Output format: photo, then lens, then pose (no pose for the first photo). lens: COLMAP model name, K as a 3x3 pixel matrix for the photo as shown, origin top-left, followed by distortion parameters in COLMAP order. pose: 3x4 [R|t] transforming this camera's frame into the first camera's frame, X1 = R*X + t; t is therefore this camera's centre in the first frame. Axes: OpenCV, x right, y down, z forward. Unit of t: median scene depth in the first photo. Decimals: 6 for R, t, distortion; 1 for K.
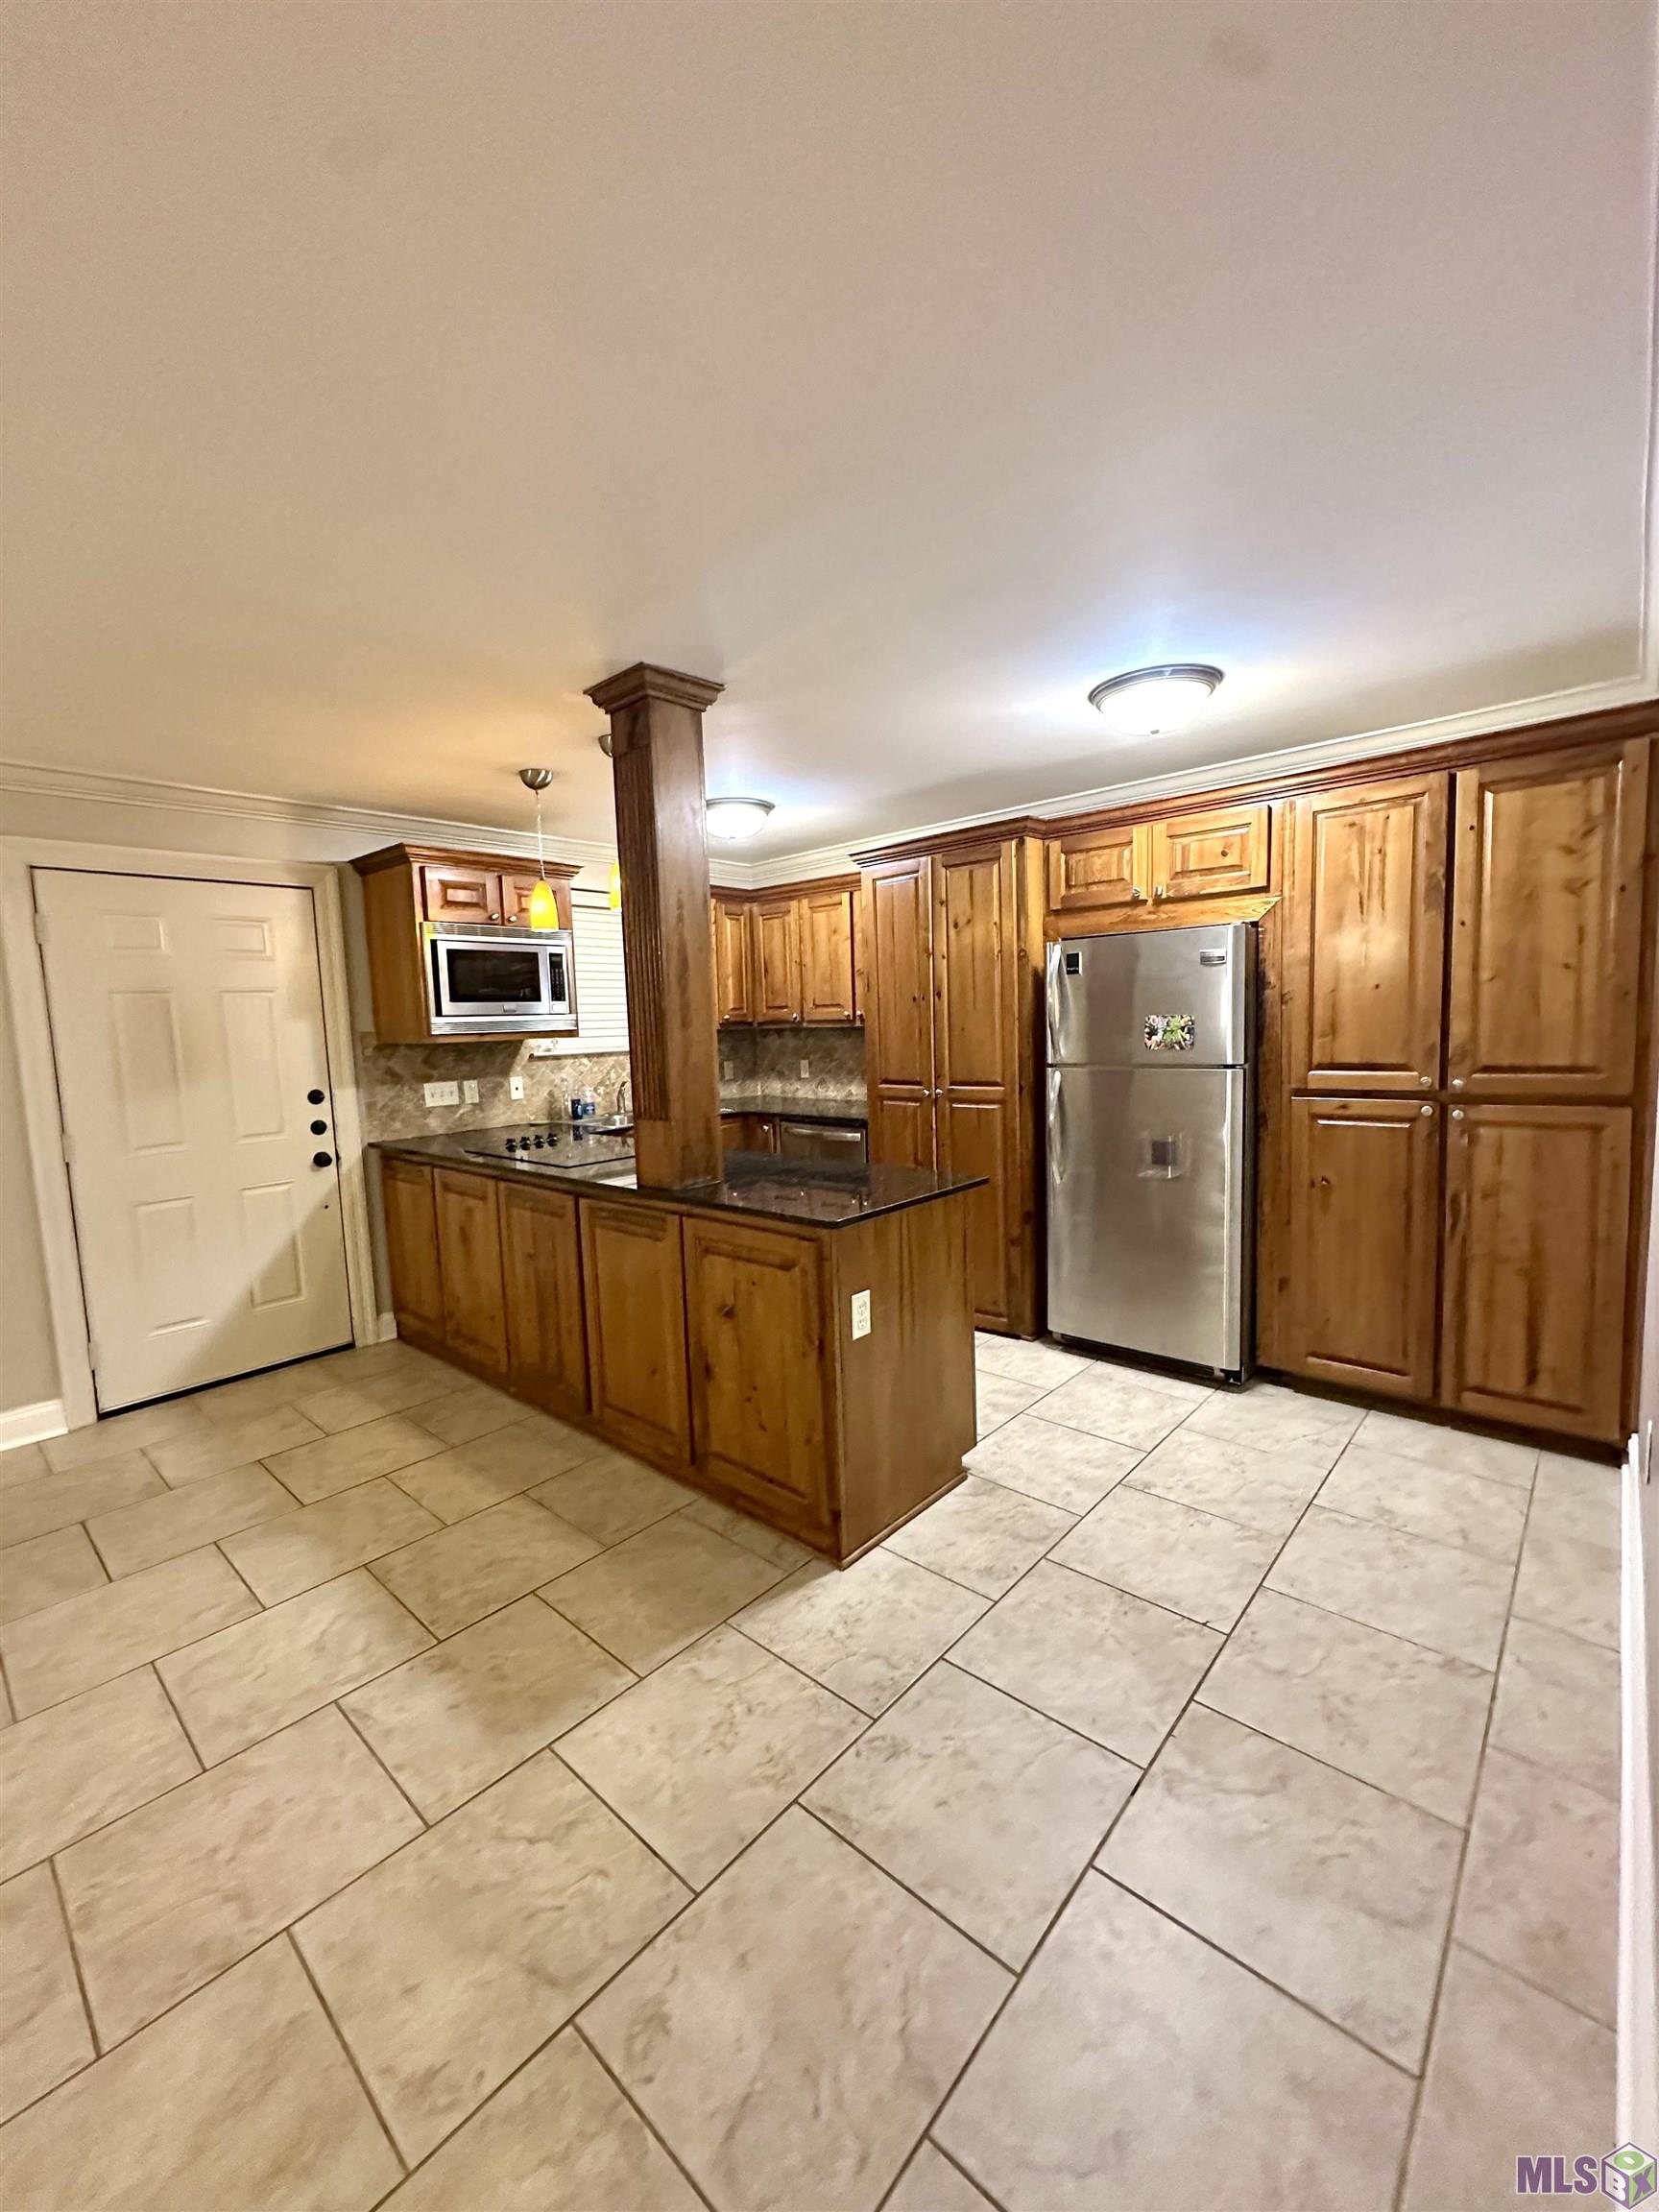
lens RADIAL K [[878.8, 0, 824.6], [0, 878.8, 1101.4], [0, 0, 1]] dist [-0.001324, 0.000026]
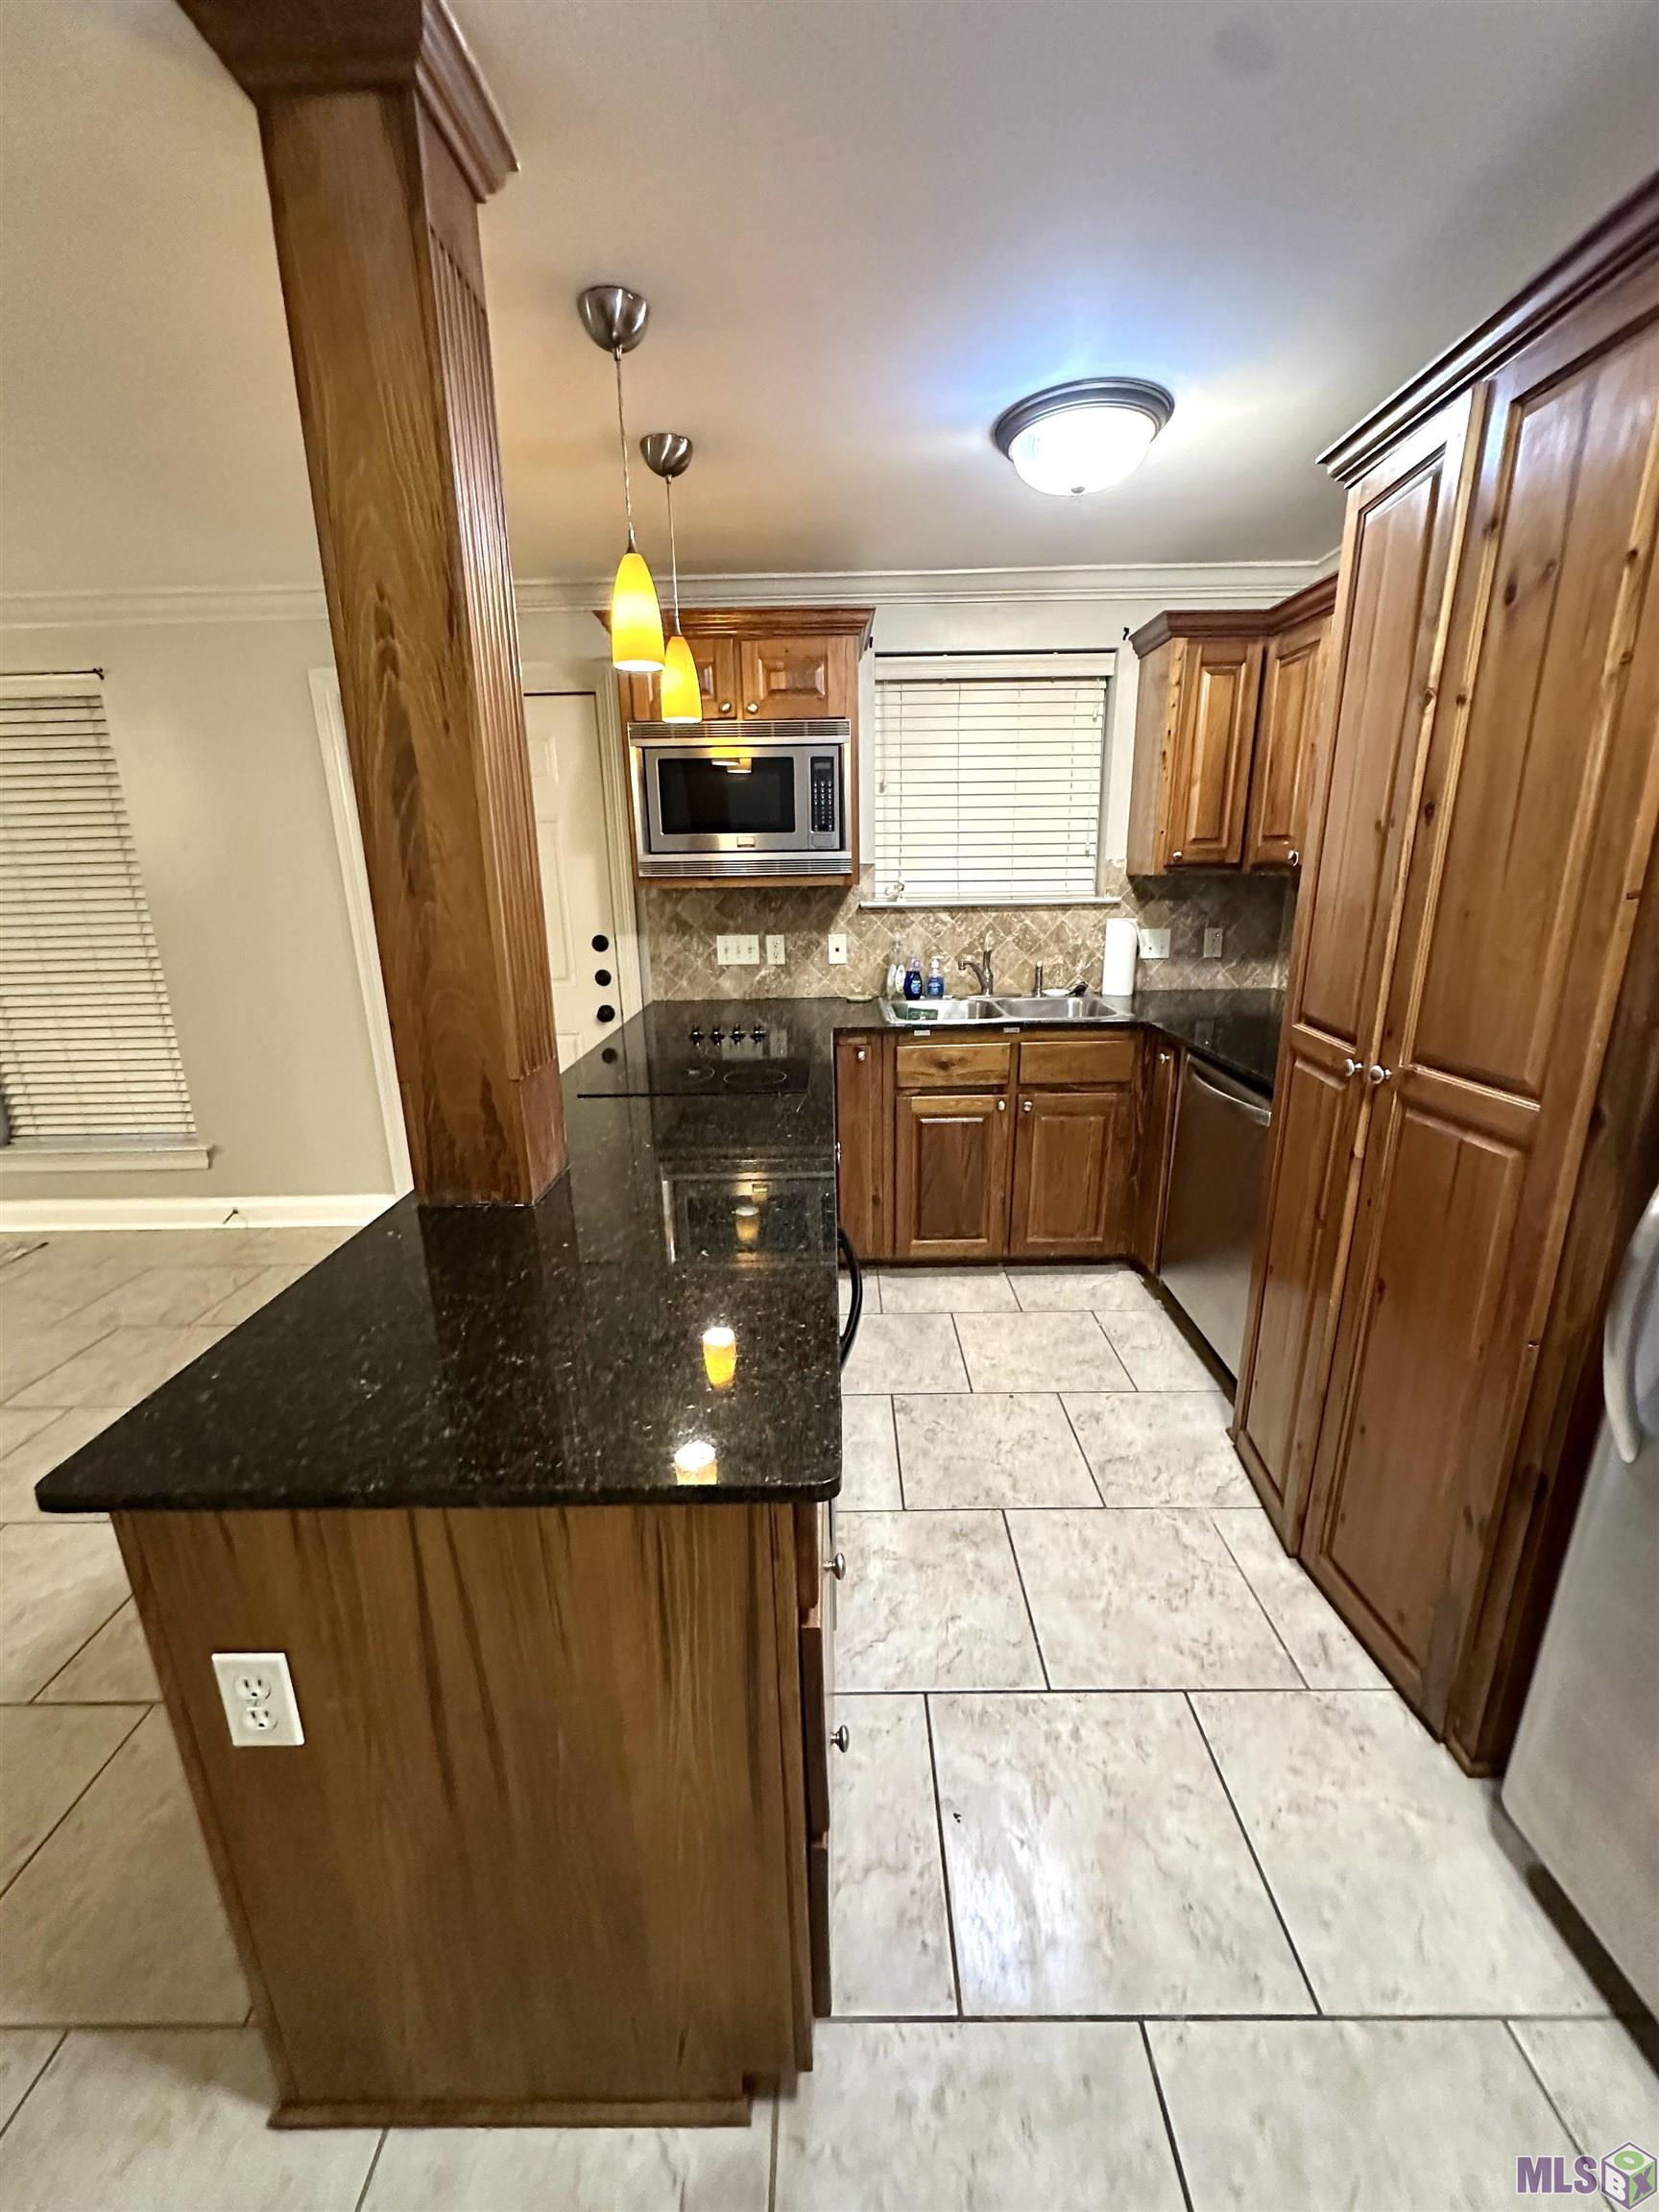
lens RADIAL K [[878.8, 0, 831.2], [0, 878.8, 1105.6], [0, 0, 1]] dist [-0.001324, 0.000026]
pose [[0.670426, 0.220601, -0.708423, 0.263484], [-0.074603, 0.969983, 0.231448, -0.073310], [0.738216, -0.102319, 0.666759, 0.591511]]
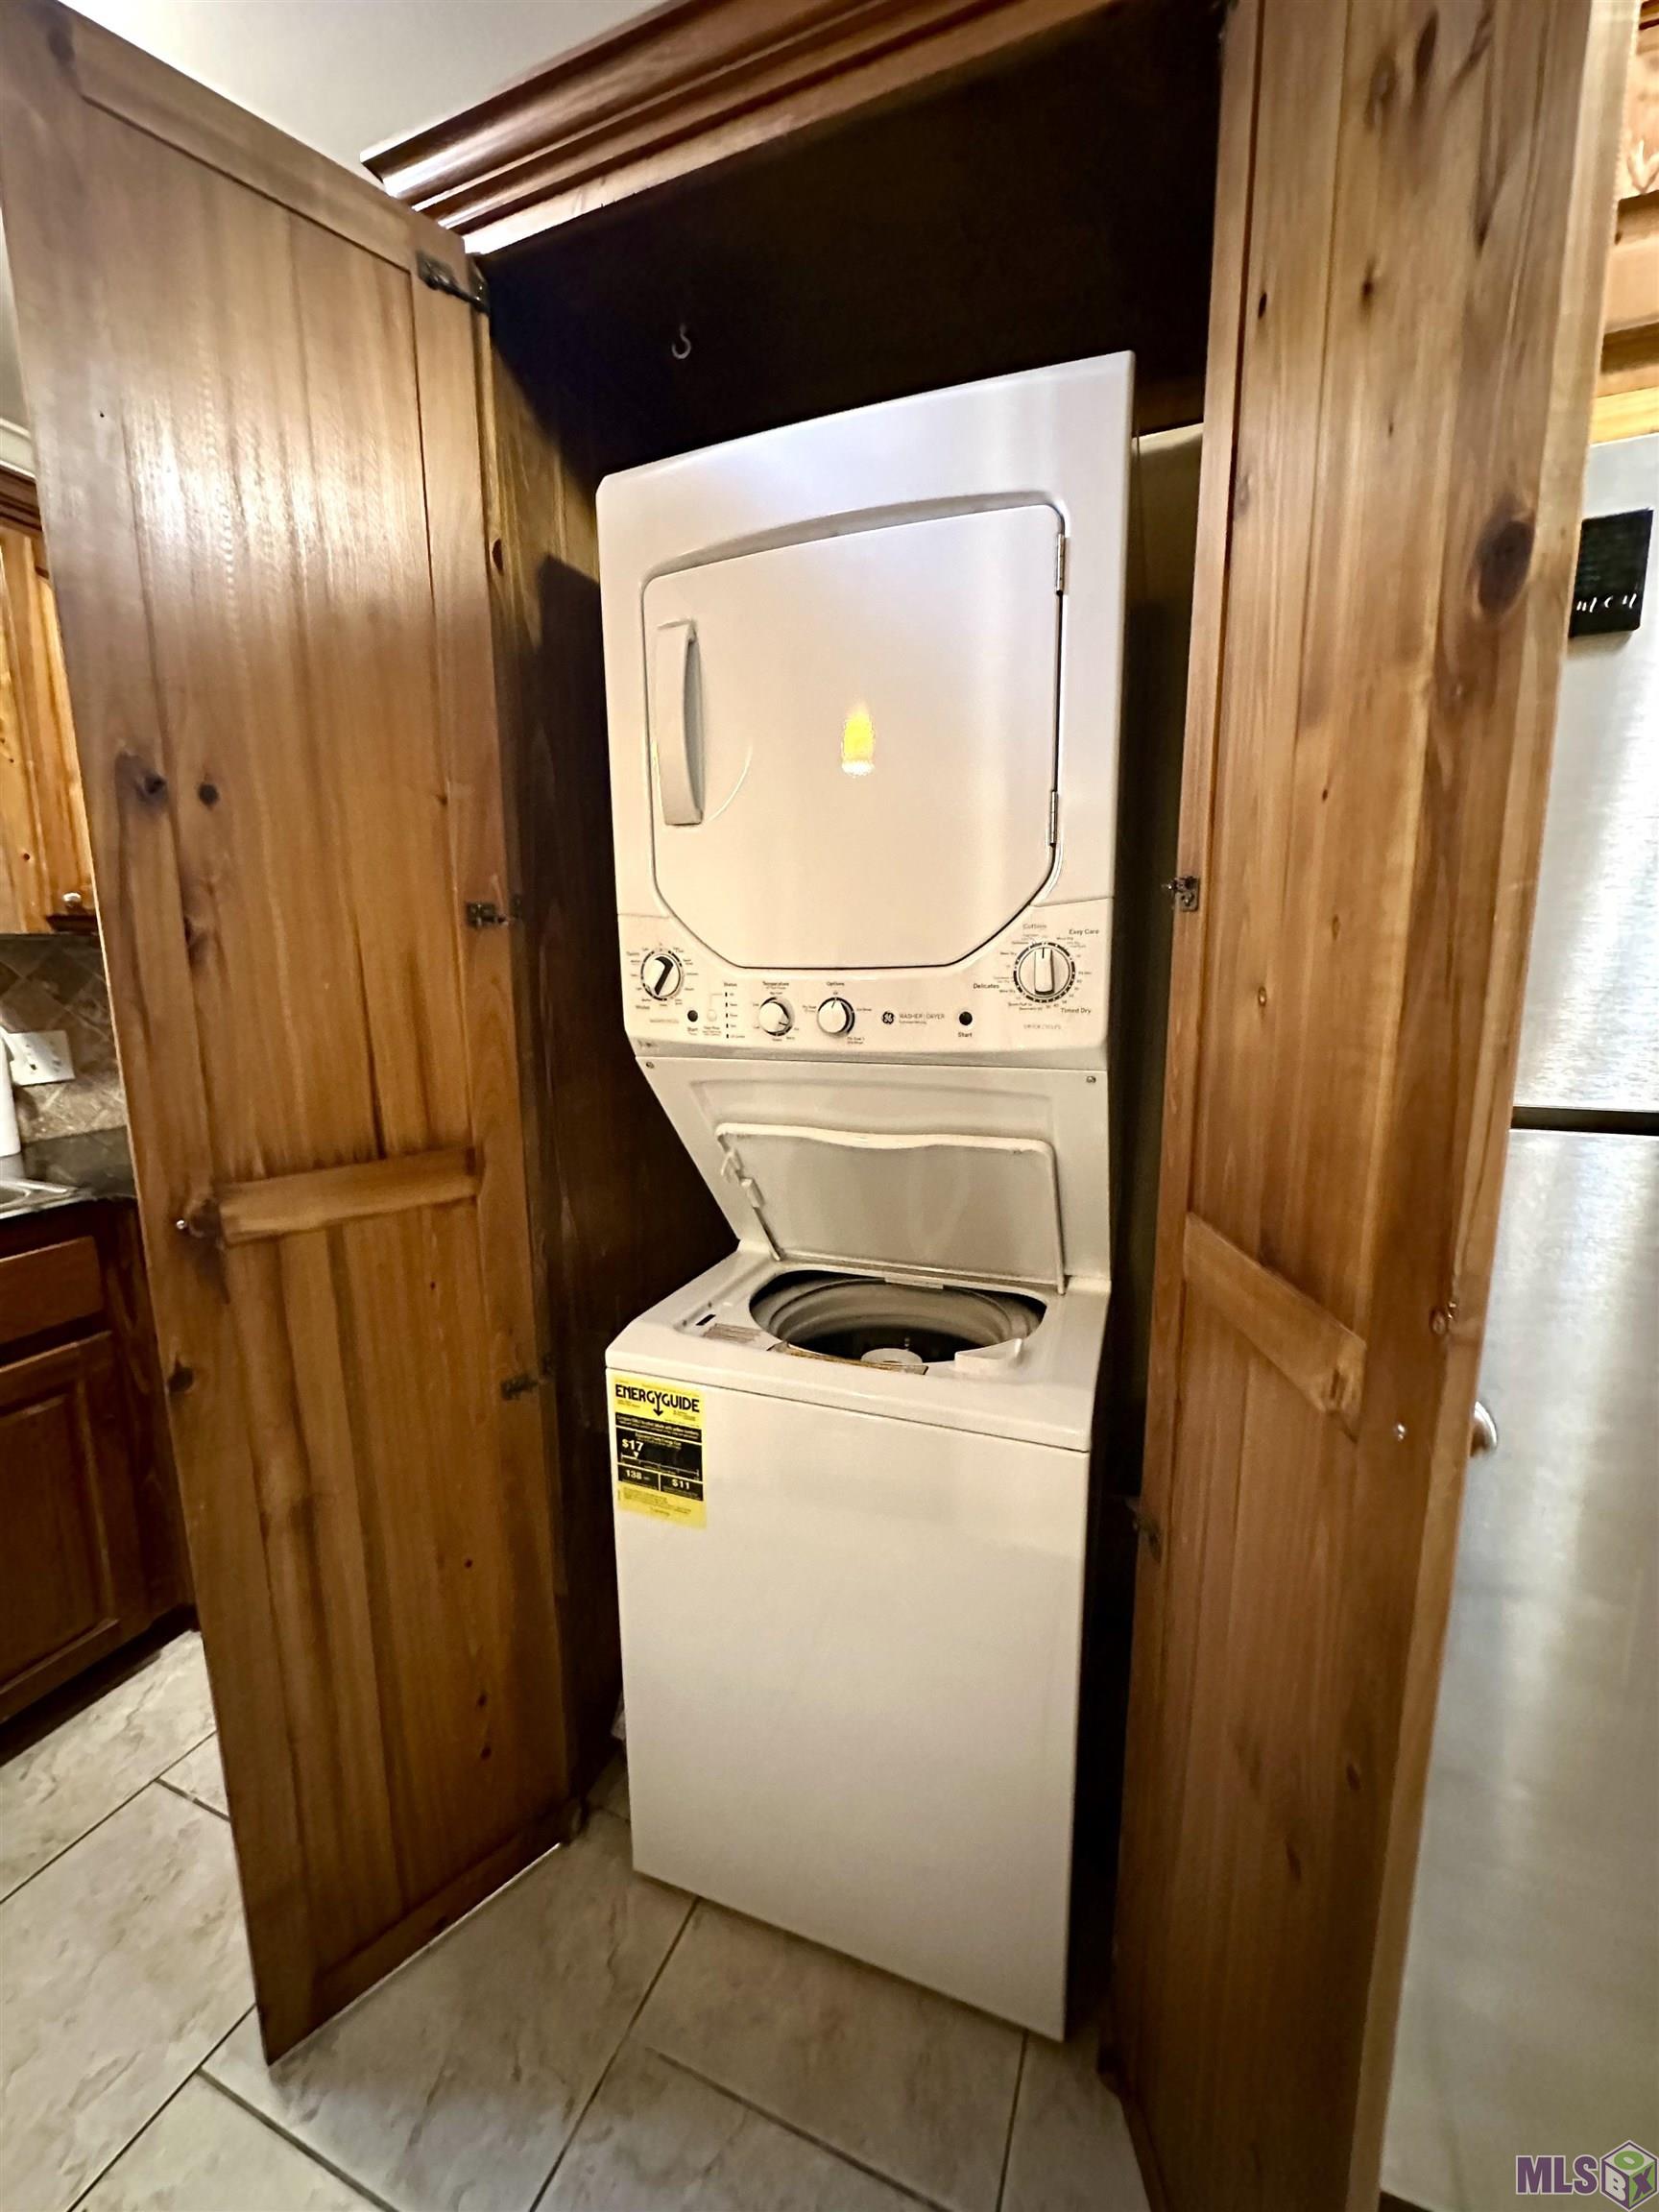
lens RADIAL K [[878.8, 0, 830.0], [0, 878.8, 1104.2], [0, 0, 1]] dist [-0.001324, 0.000026]
pose [[0.939469, -0.030519, 0.341273, 0.059050], [0.007320, 0.997586, 0.069059, -0.054618], [-0.342557, -0.062380, 0.937424, 0.822139]]
